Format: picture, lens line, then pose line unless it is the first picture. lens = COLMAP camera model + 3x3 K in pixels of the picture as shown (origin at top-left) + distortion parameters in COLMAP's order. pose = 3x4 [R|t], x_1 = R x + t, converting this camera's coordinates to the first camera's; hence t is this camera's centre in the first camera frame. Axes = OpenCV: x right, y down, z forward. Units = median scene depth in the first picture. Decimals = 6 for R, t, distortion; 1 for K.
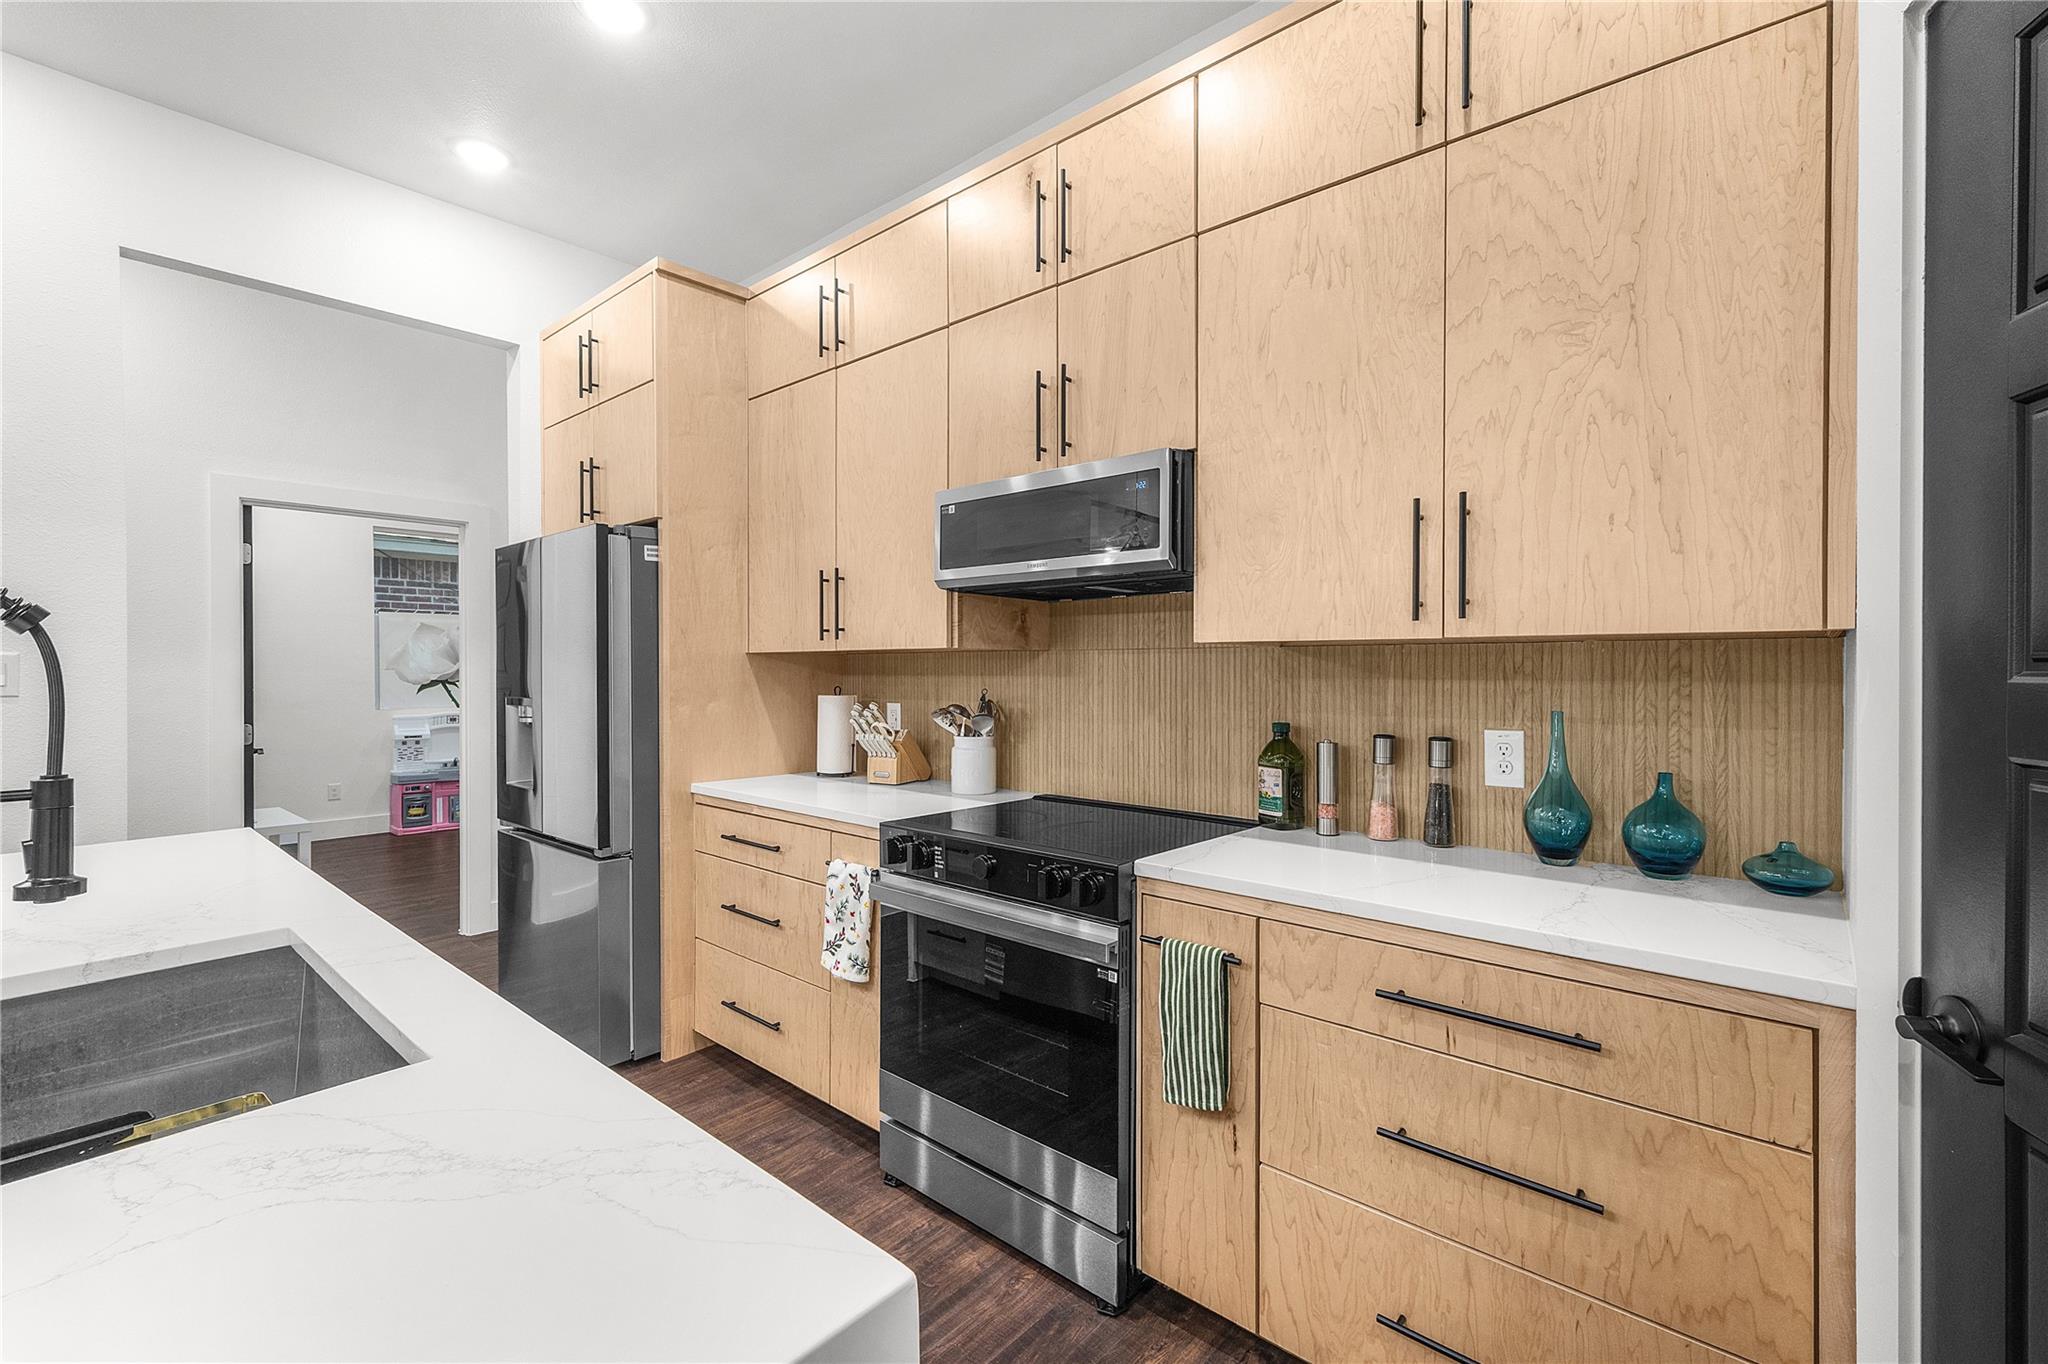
lens RADIAL K [[882.0, 0, 1069.3], [0, 882.0, 672.1], [0, 0, 1]] dist [0.007176, 0.000214]
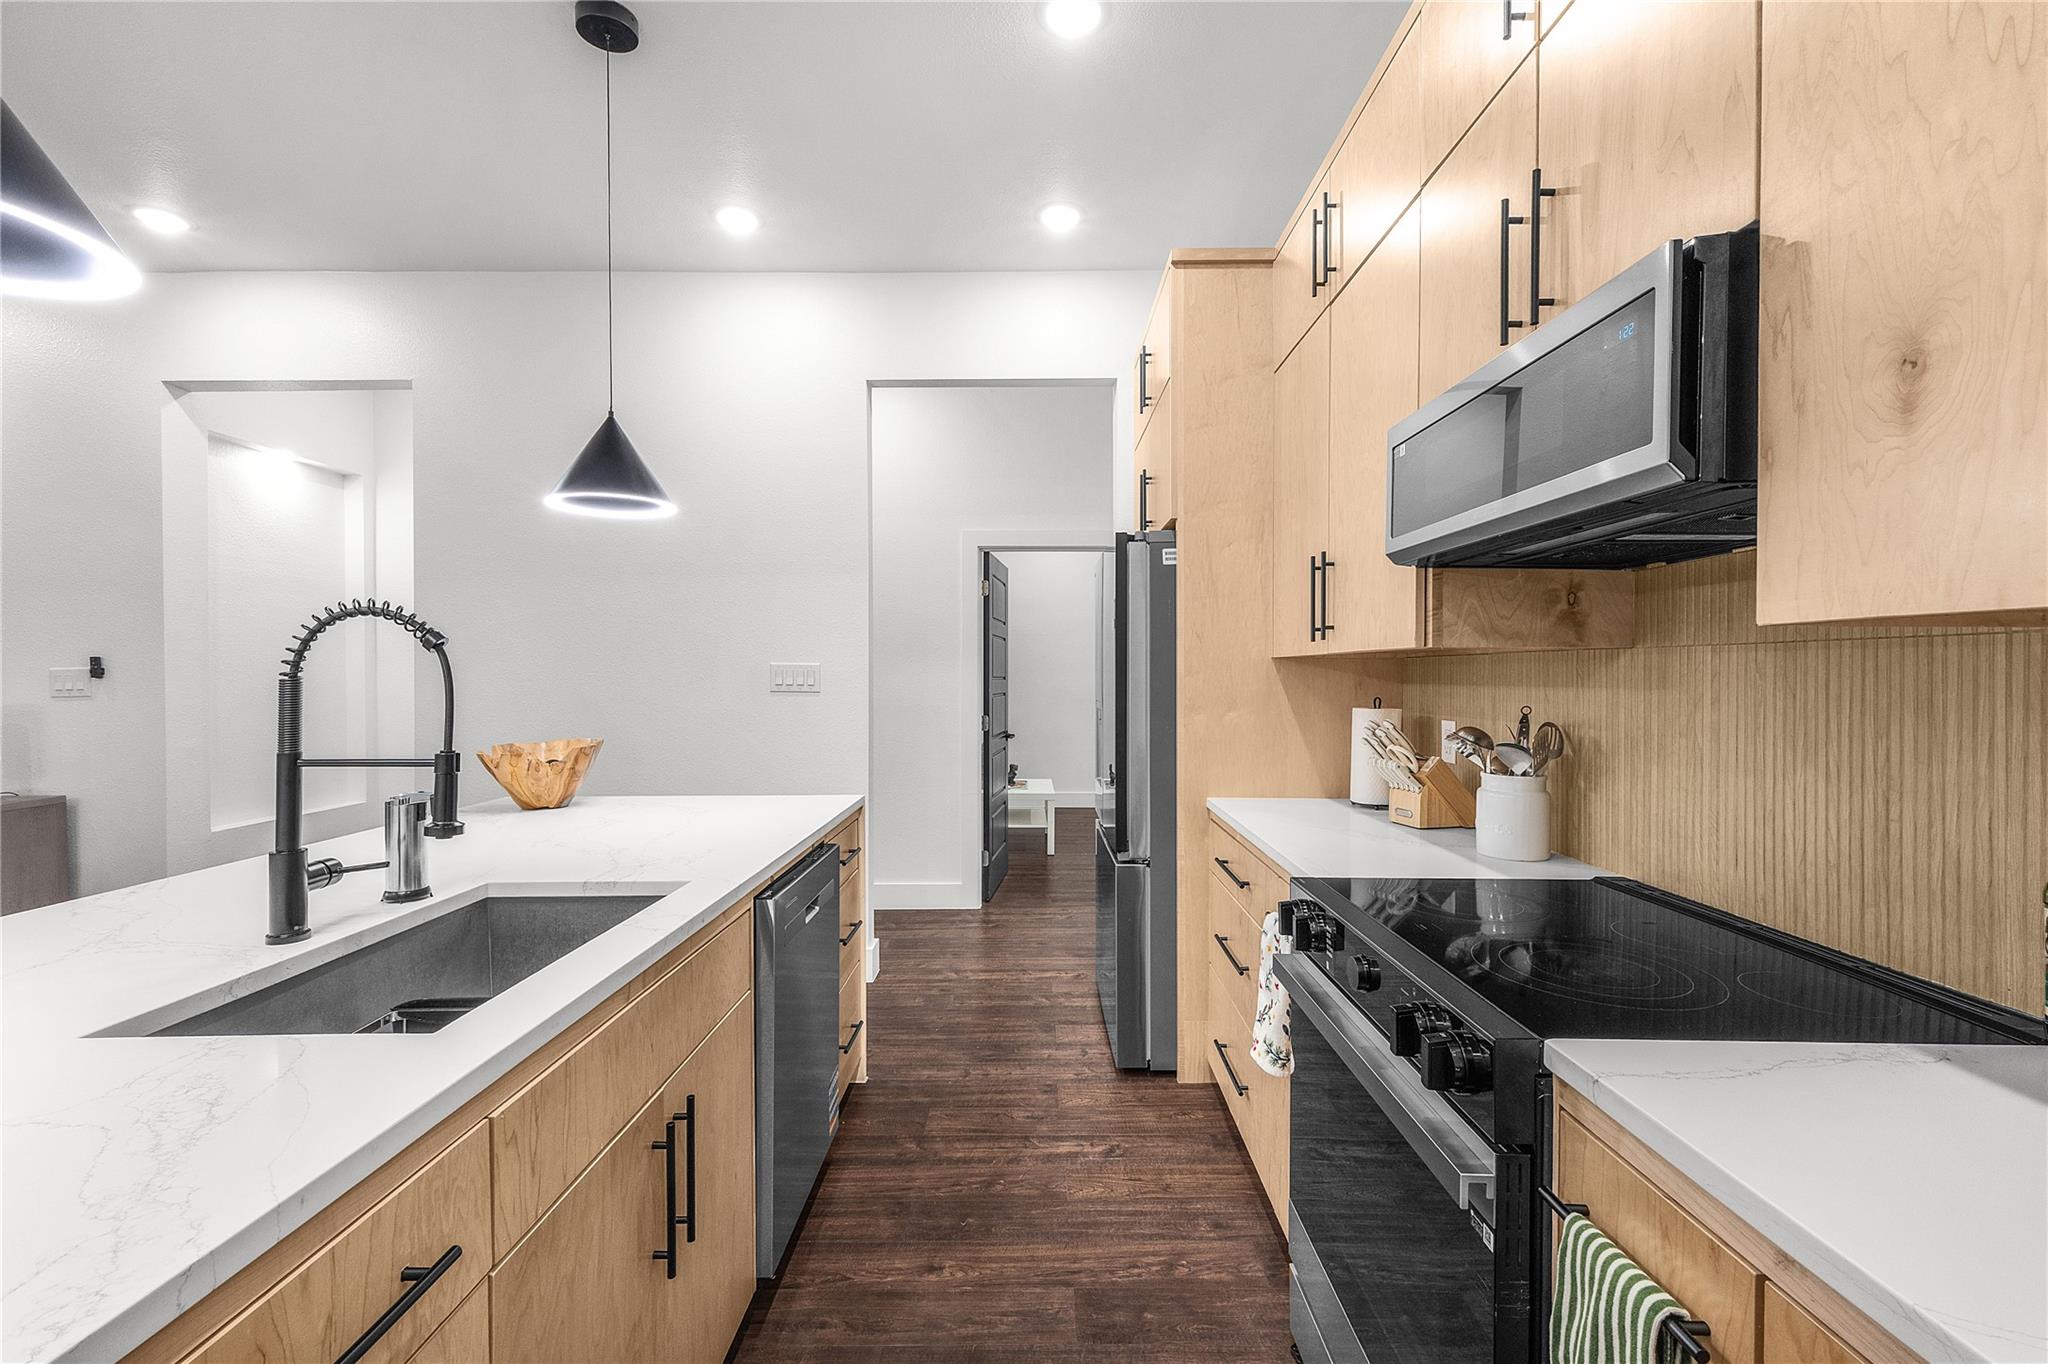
lens RADIAL K [[882.0, 0, 1016.8], [0, 882.0, 679.9], [0, 0, 1]] dist [0.007176, 0.000214]
pose [[0.638804, 0.007410, -0.769334, 0.231149], [-0.004870, 0.999973, 0.005588, -0.004548], [0.769354, 0.000177, 0.638822, 0.340443]]
